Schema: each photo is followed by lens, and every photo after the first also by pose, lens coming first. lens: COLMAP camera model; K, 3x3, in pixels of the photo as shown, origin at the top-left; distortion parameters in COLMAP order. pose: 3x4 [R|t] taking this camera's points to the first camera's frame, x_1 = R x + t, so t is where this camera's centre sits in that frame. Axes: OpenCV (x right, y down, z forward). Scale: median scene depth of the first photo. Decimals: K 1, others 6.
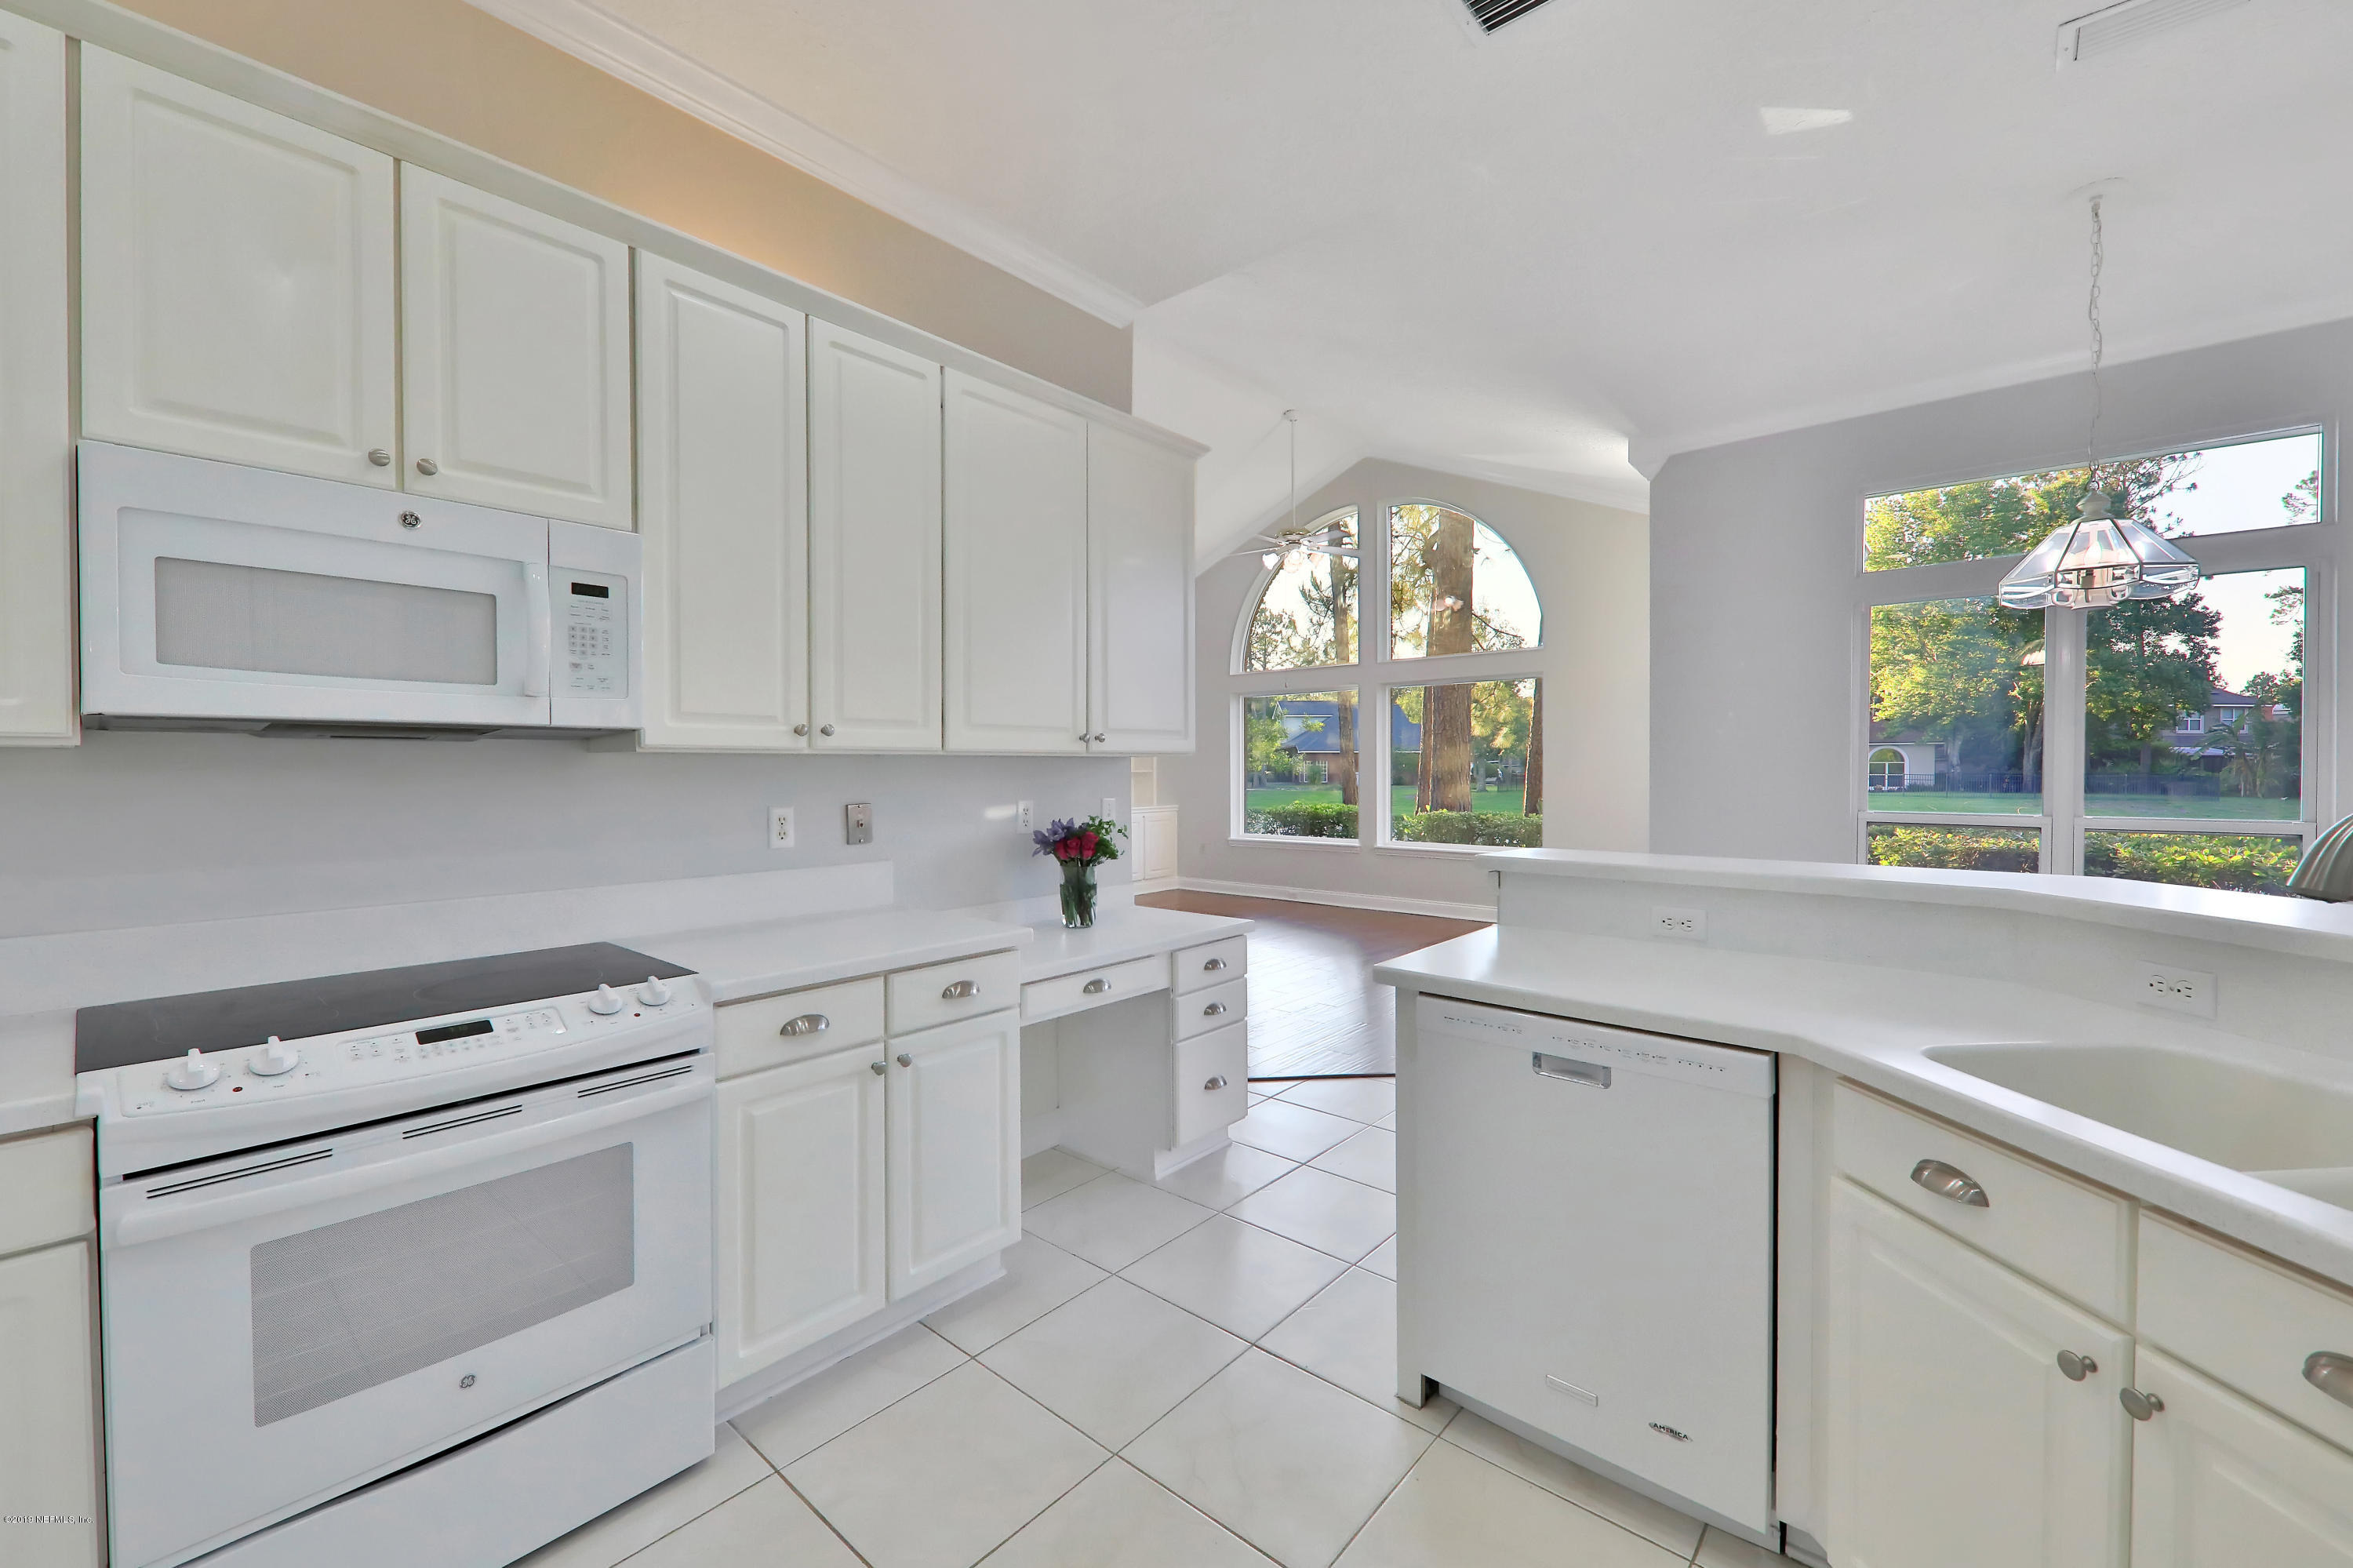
lens RADIAL K [[979.8, 0, 1185.7], [0, 979.8, 770.2], [0, 0, 1]] dist [0.000334, 0.000107]
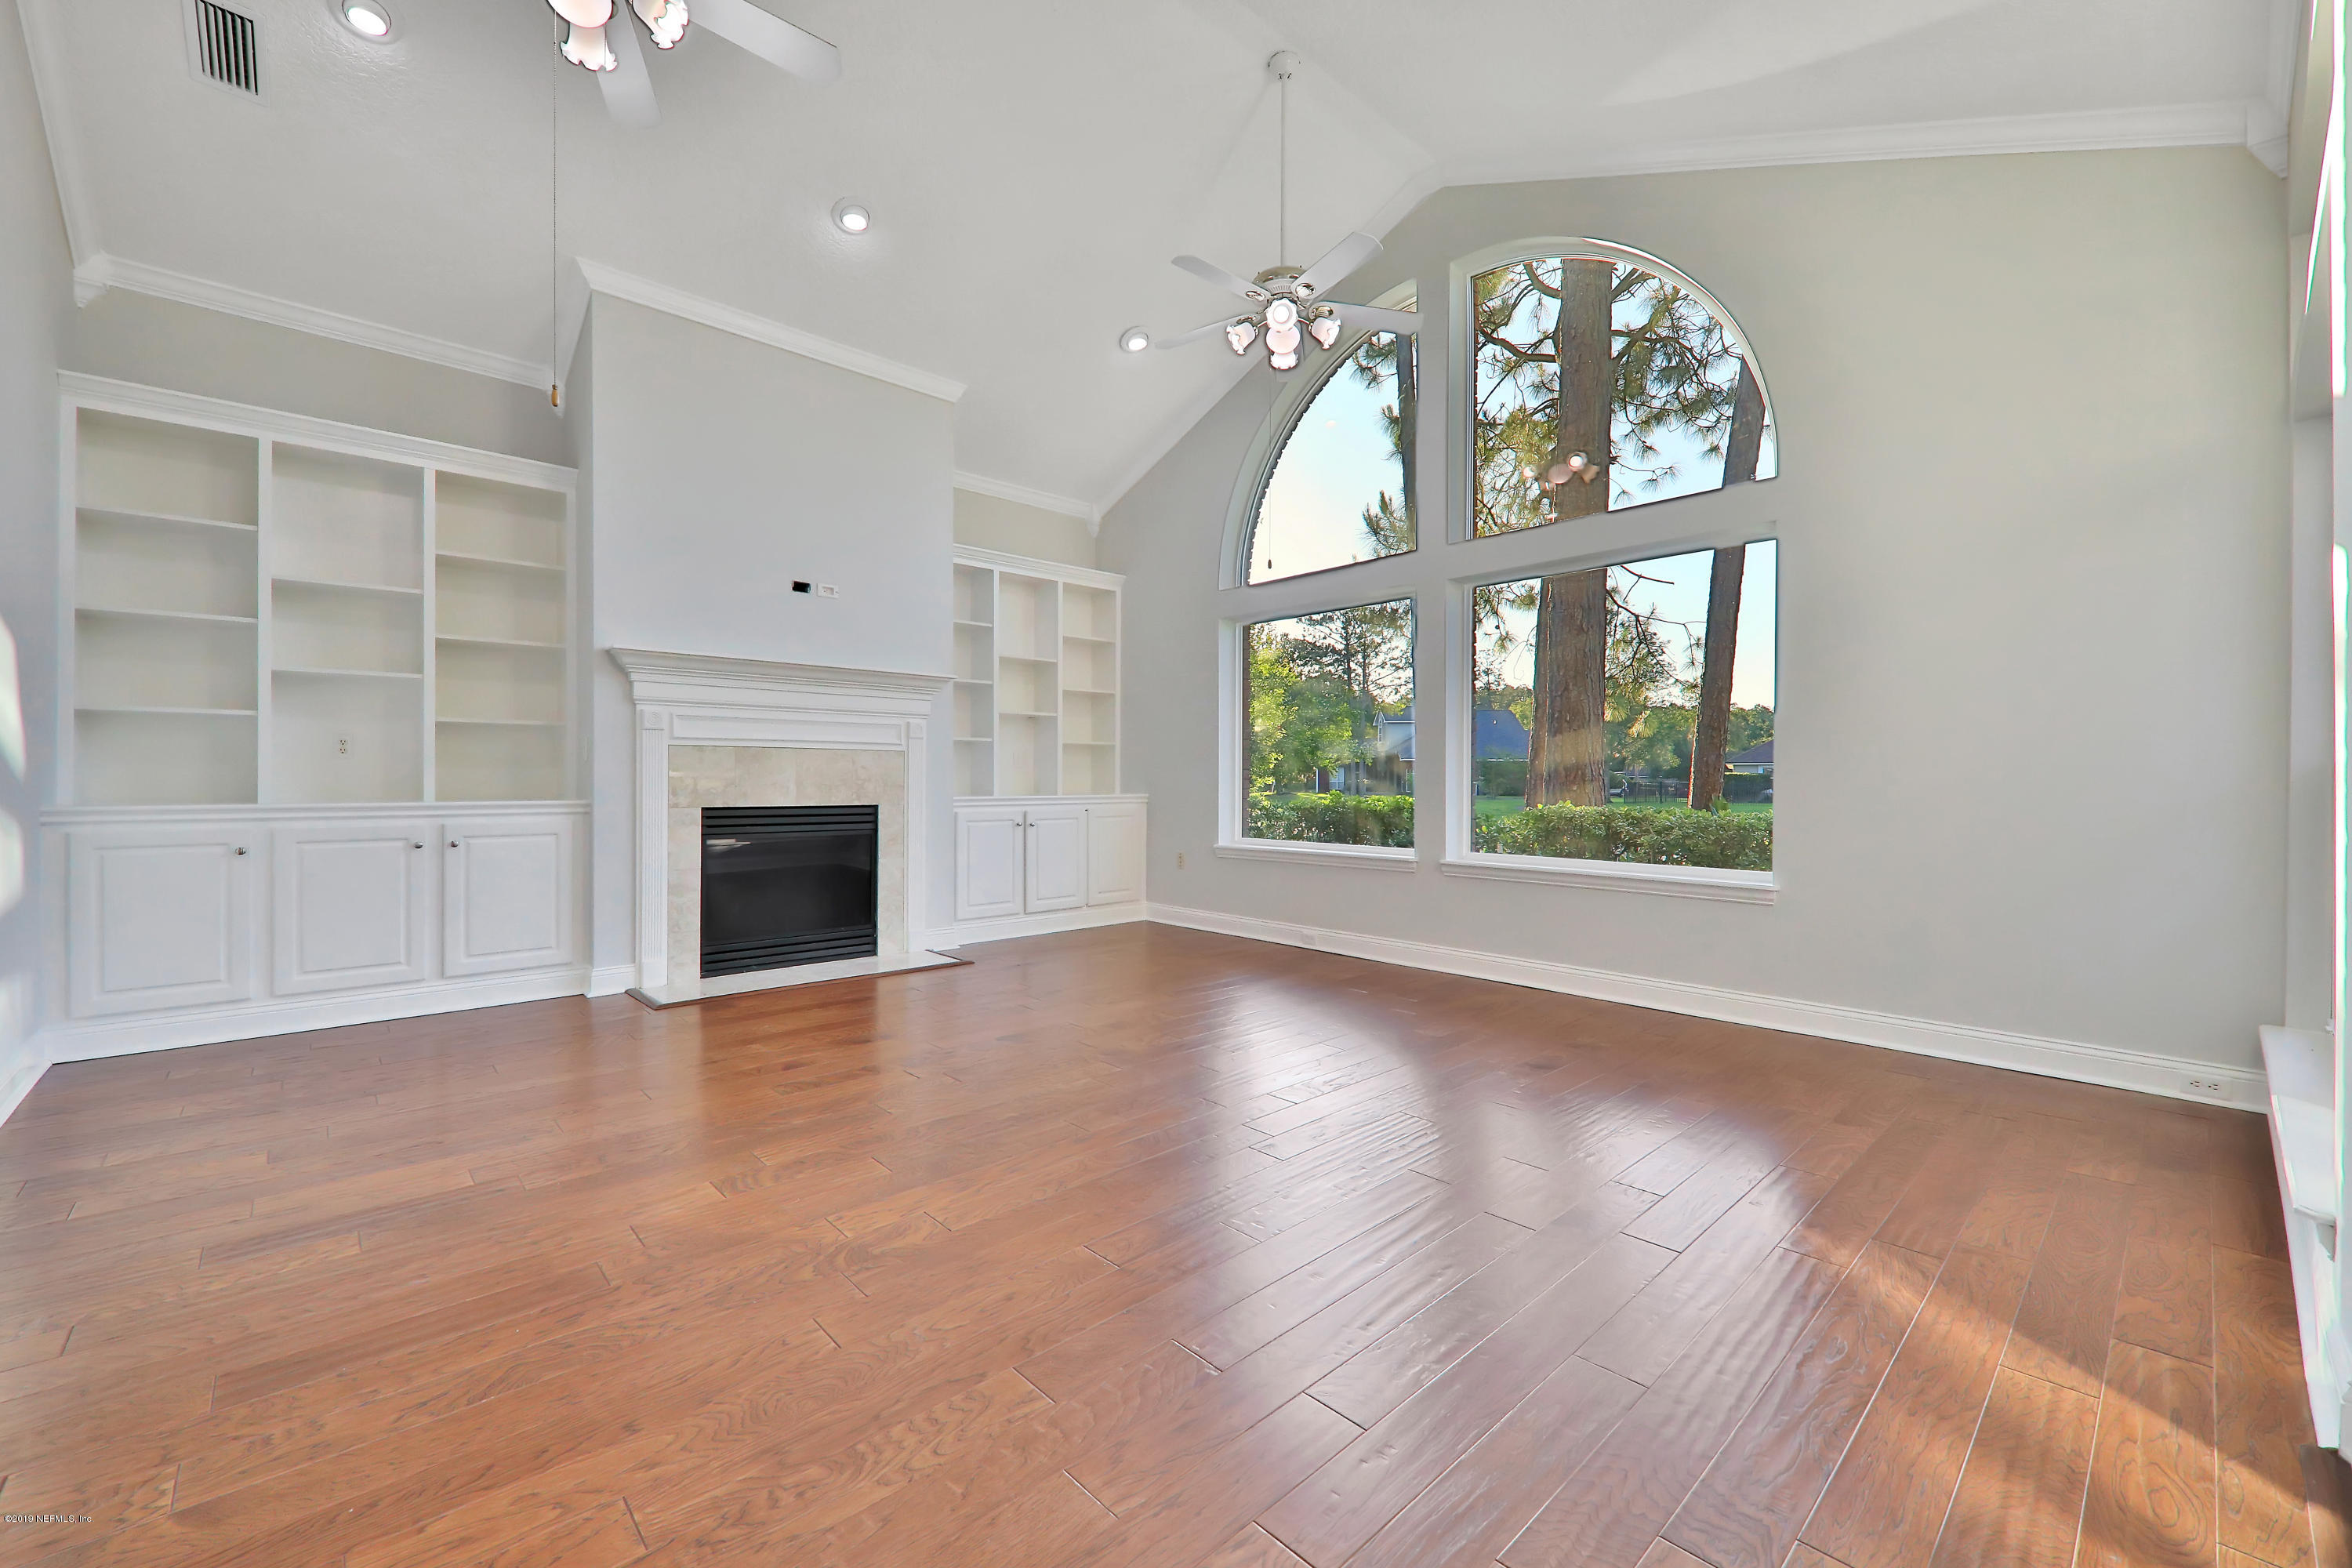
lens RADIAL K [[982.8, 0, 1169.9], [0, 982.8, 775.8], [0, 0, 1]] dist [-0.004226, -0.001042]
pose [[0.992663, 0.006915, -0.120713, 0.115558], [-0.007482, 0.999963, -0.004248, 0.034159], [0.120679, 0.005120, 0.992678, 0.453513]]
